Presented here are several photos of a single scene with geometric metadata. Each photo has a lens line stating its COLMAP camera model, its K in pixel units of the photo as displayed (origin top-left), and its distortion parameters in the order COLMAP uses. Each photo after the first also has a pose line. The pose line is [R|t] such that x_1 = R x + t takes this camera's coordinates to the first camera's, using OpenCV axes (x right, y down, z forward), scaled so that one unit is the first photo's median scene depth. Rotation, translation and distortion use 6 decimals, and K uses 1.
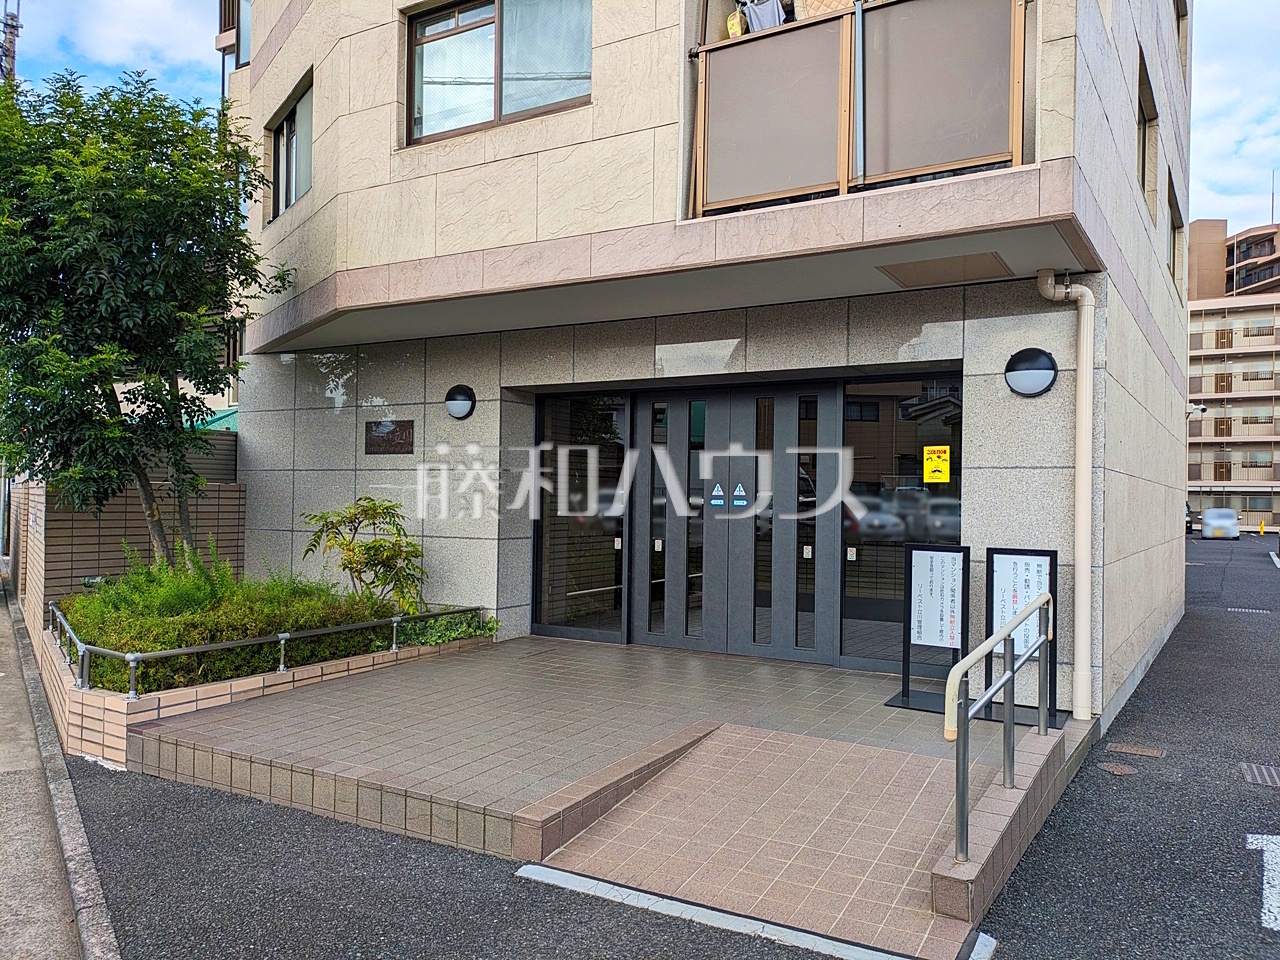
lens RADIAL K [[955.5, 0, 640.0], [0, 955.5, 480.0], [0, 0, 1]] dist [0.052104, -0.055603]
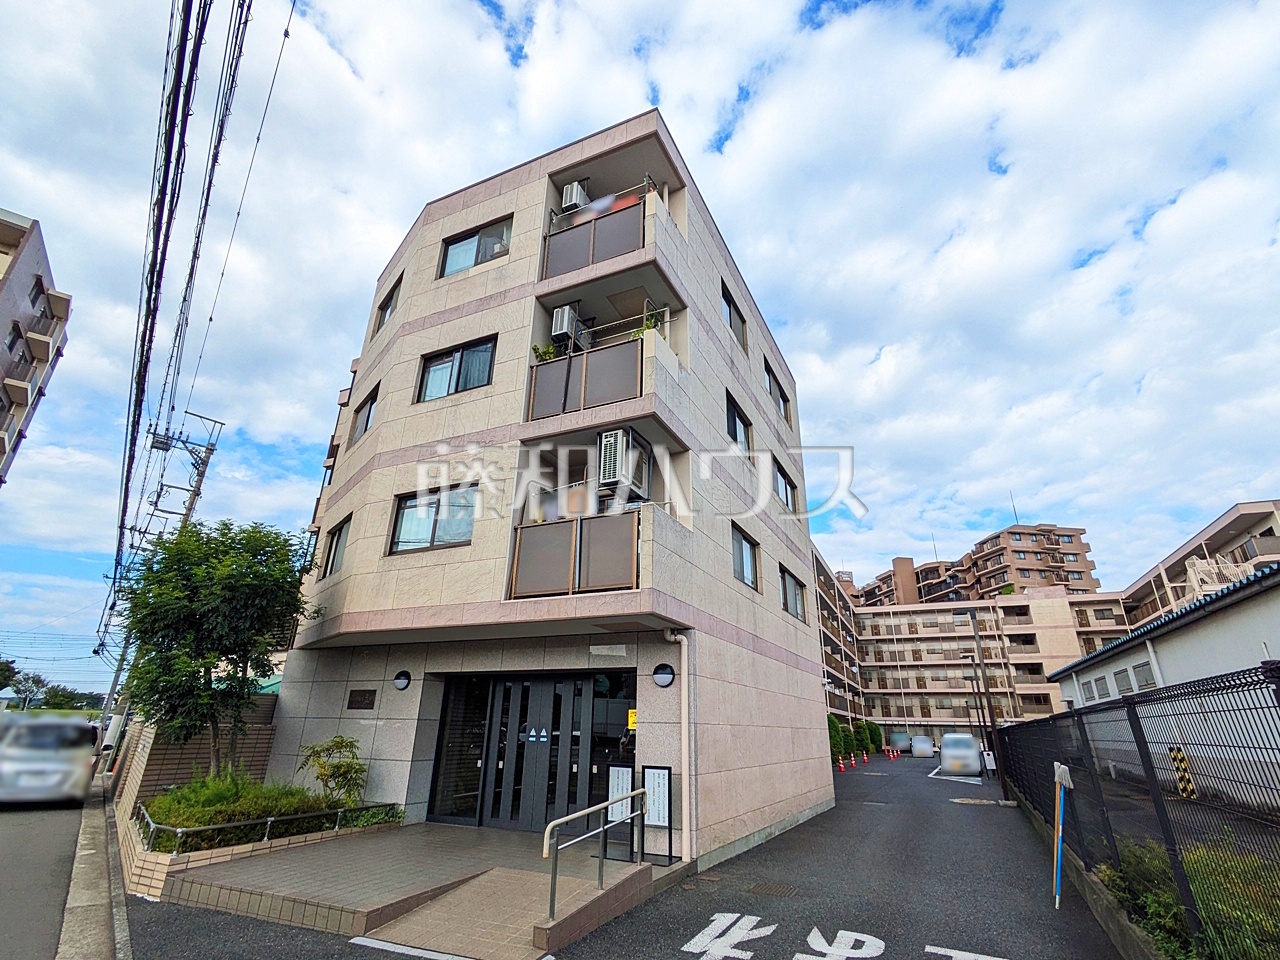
lens RADIAL K [[594.4, 0, 640.0], [0, 594.4, 480.0], [0, 0, 1]] dist [-0.004738, 0.001874]
pose [[0.994569, 0.042184, 0.095144, 0.181677], [-0.004243, 0.929850, -0.367914, -0.024860], [-0.103990, 0.365512, 0.924979, -0.330917]]
